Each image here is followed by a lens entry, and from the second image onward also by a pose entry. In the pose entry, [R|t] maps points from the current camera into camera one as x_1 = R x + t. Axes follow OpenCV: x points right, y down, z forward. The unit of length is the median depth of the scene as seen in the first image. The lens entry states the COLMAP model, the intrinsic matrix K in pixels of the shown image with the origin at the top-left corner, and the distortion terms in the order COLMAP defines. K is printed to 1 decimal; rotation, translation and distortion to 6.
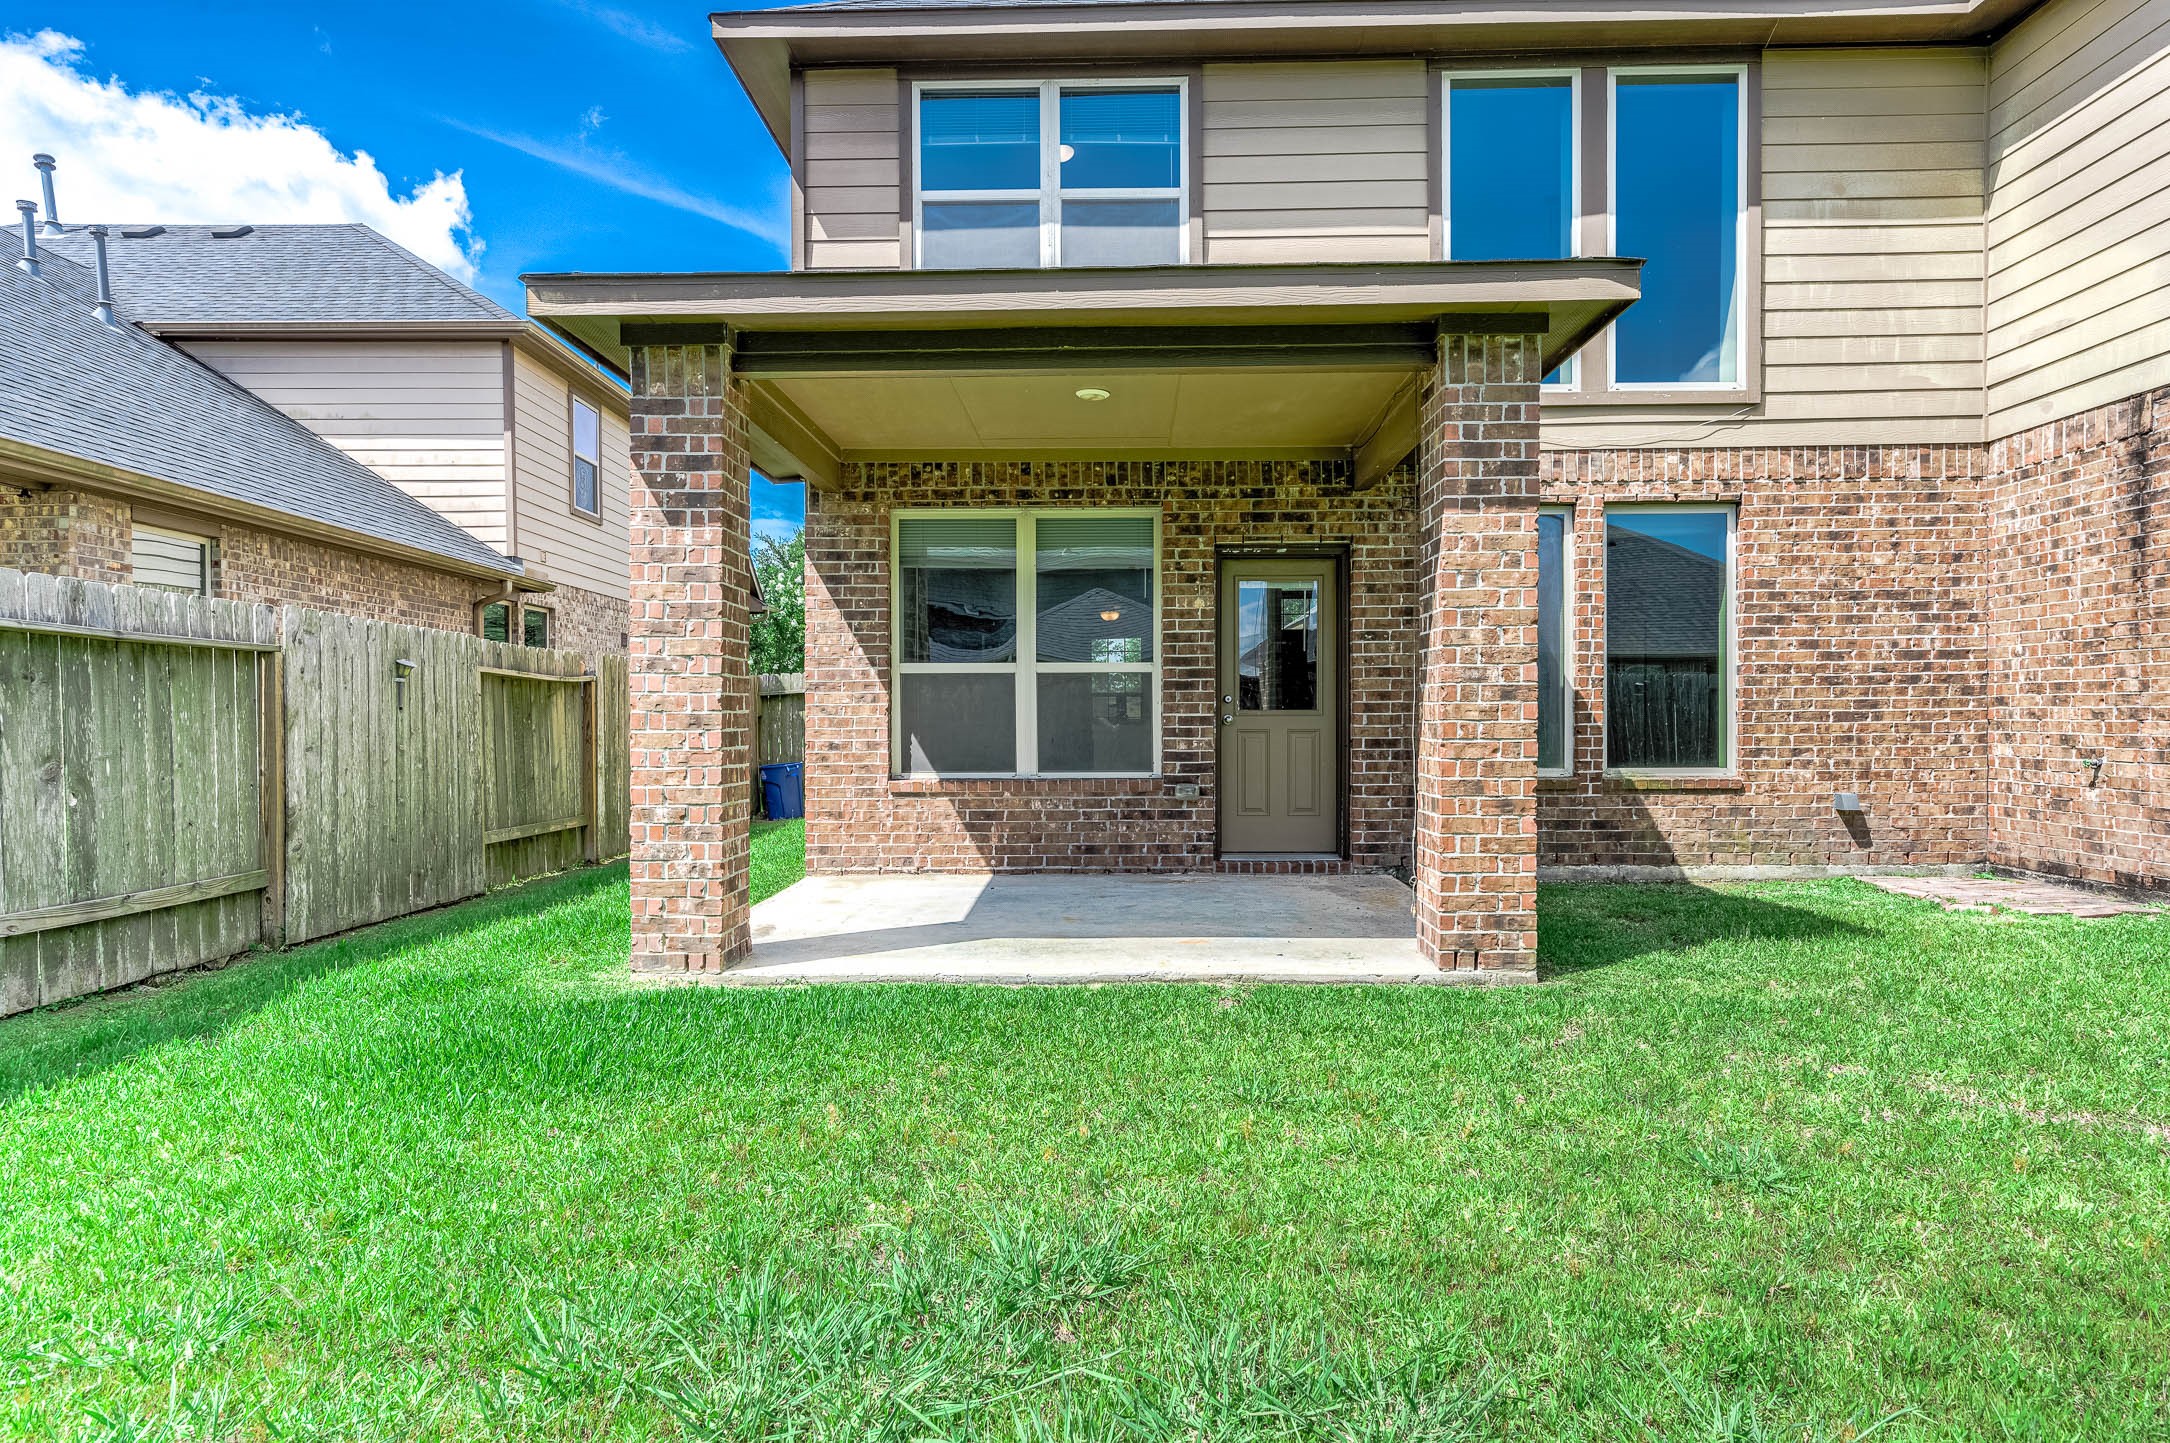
lens RADIAL K [[1261.2, 0, 1093.1], [0, 1261.2, 725.4], [0, 0, 1]] dist [0.013365, 0.002699]
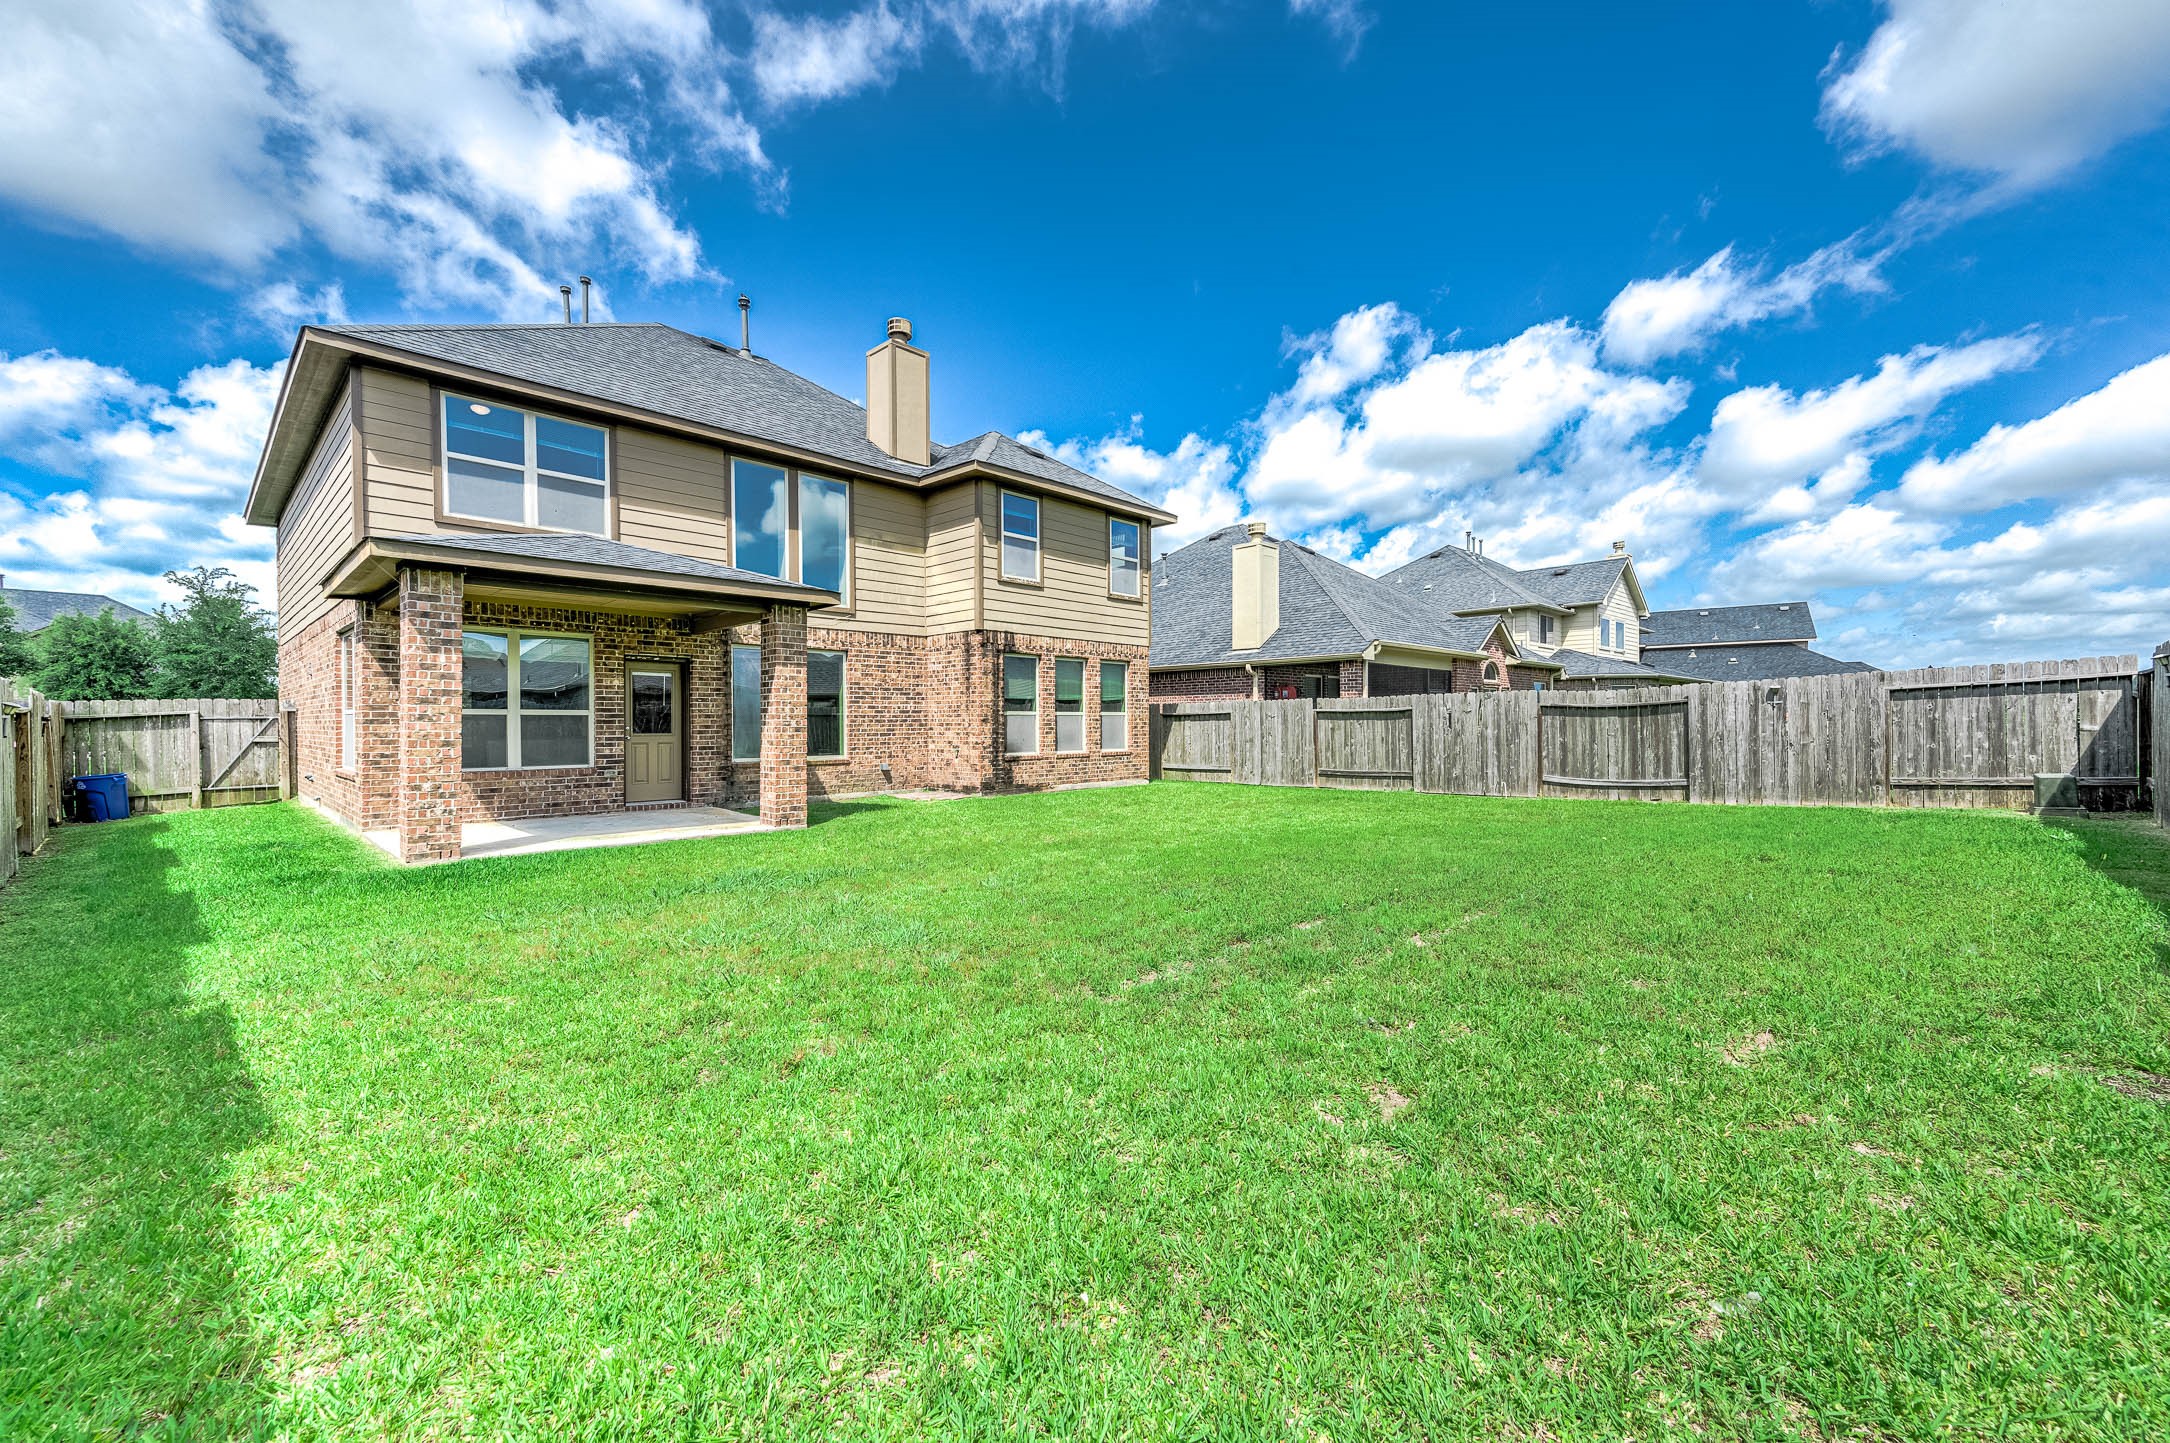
lens RADIAL K [[858.9, 0, 1097.3], [0, 858.9, 727.4], [0, 0, 1]] dist [0.001371, 0.000111]
pose [[0.678332, -0.001478, 0.734754, -0.426384], [0.007427, 0.999961, -0.004845, -0.010246], [-0.734718, 0.008744, 0.678316, -0.551564]]
